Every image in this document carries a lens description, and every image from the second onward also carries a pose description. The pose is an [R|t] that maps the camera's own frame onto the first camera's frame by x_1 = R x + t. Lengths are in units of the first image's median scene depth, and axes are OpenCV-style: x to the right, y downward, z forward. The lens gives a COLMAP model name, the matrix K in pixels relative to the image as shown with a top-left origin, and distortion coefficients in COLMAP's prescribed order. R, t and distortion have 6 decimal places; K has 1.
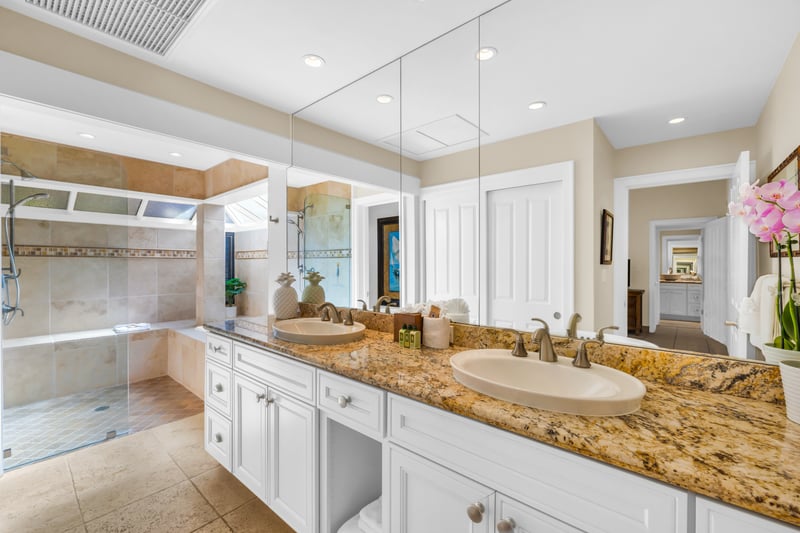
lens RADIAL K [[334.5, 0, 403.9], [0, 334.5, 265.7], [0, 0, 1]] dist [-0.001663, 0.000284]
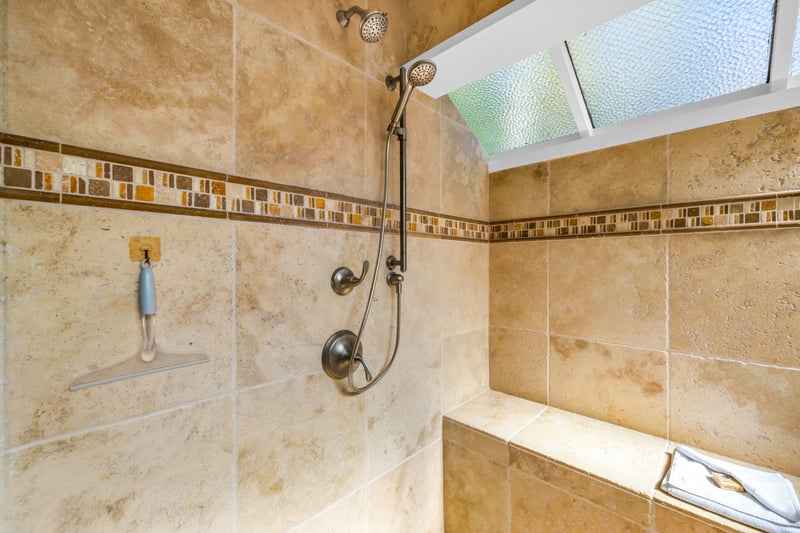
lens RADIAL K [[334.5, 0, 399.2], [0, 334.5, 265.3], [0, 0, 1]] dist [-0.001663, 0.000284]
pose [[-0.072561, 0.005790, -0.997347, -0.530406], [0.002834, 0.999980, 0.005599, 0.005893], [0.997360, -0.002421, -0.072576, 0.761356]]
